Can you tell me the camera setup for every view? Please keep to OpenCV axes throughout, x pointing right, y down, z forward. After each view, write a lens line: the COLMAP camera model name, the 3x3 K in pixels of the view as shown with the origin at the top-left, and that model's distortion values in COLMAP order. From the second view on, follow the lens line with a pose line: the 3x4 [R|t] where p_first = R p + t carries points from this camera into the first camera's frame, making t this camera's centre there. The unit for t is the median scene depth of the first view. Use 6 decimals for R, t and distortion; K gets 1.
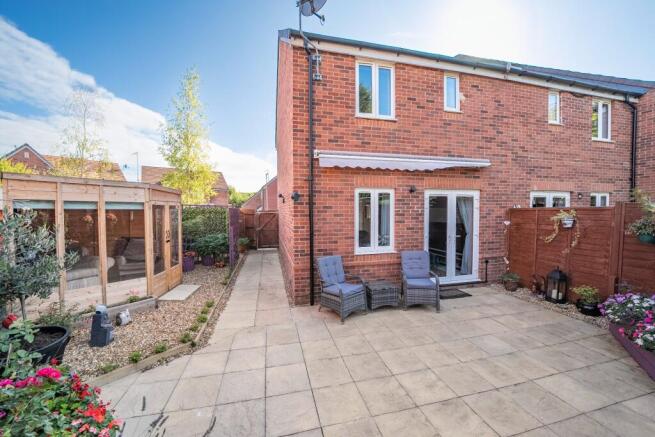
lens RADIAL K [[246.9, 0, 328.8], [0, 246.9, 217.4], [0, 0, 1]] dist [-0.001264, -0.000060]
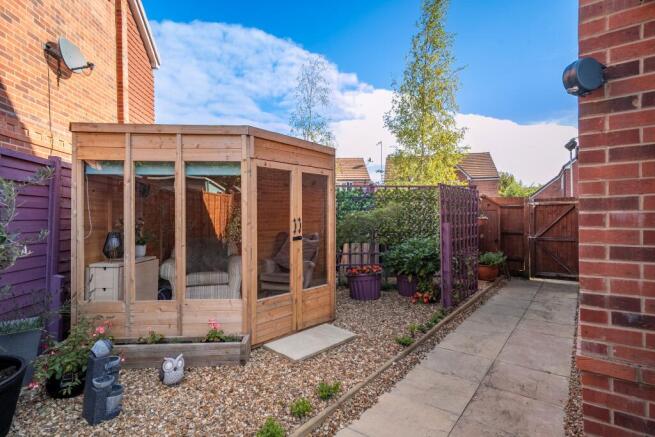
lens RADIAL K [[348.6, 0, 322.8], [0, 348.6, 219.2], [0, 0, 1]] dist [0.016399, 0.000270]
pose [[0.633245, -0.002642, -0.773947, -0.027794], [-0.014157, 0.999787, -0.014996, 0.063175], [0.773822, 0.020453, 0.633072, 0.541892]]
